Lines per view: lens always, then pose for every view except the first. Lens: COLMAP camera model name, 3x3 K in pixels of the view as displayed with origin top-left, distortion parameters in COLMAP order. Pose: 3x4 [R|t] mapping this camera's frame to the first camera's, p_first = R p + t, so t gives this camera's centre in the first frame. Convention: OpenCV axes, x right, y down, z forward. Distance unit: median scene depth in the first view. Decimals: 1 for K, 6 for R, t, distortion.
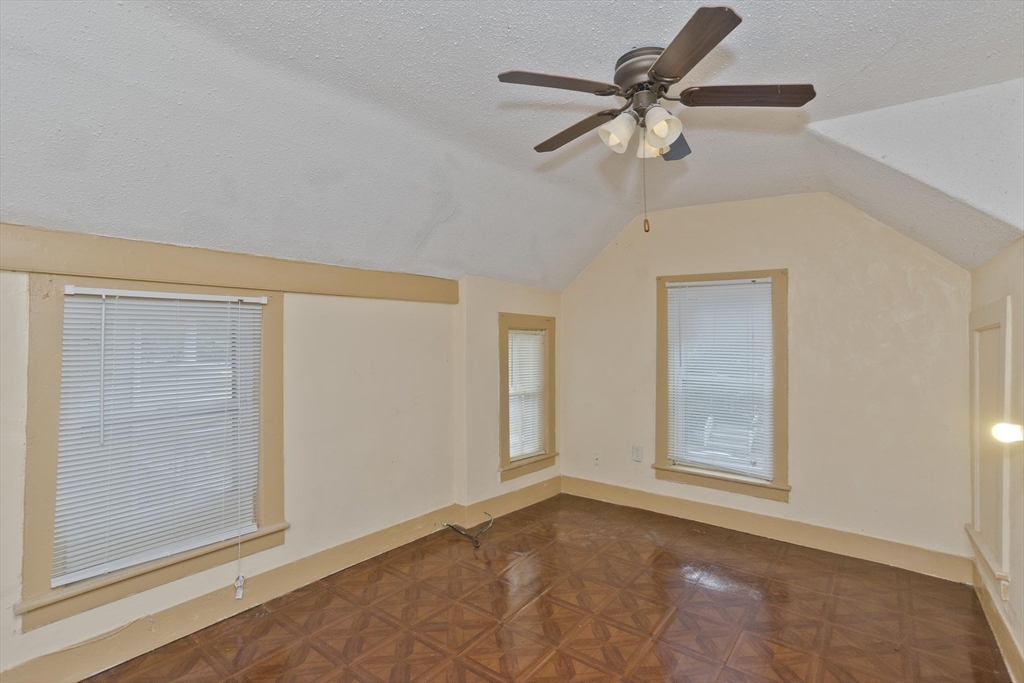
lens RADIAL K [[504.4, 0, 528.4], [0, 504.4, 335.6], [0, 0, 1]] dist [-0.037603, 0.022861]
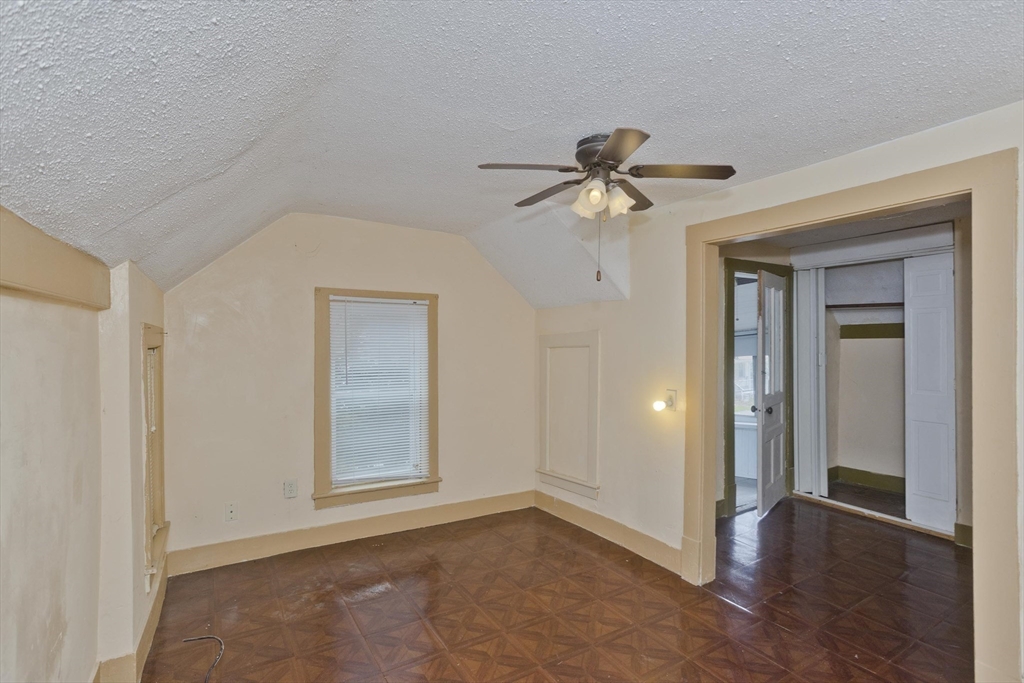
lens RADIAL K [[504.4, 0, 522.0], [0, 504.4, 343.0], [0, 0, 1]] dist [-0.037603, 0.022861]
pose [[0.367563, -0.011677, 0.929925, -0.500642], [-0.004765, 0.999884, 0.014439, -0.035748], [-0.929986, -0.009739, 0.367465, 0.364726]]
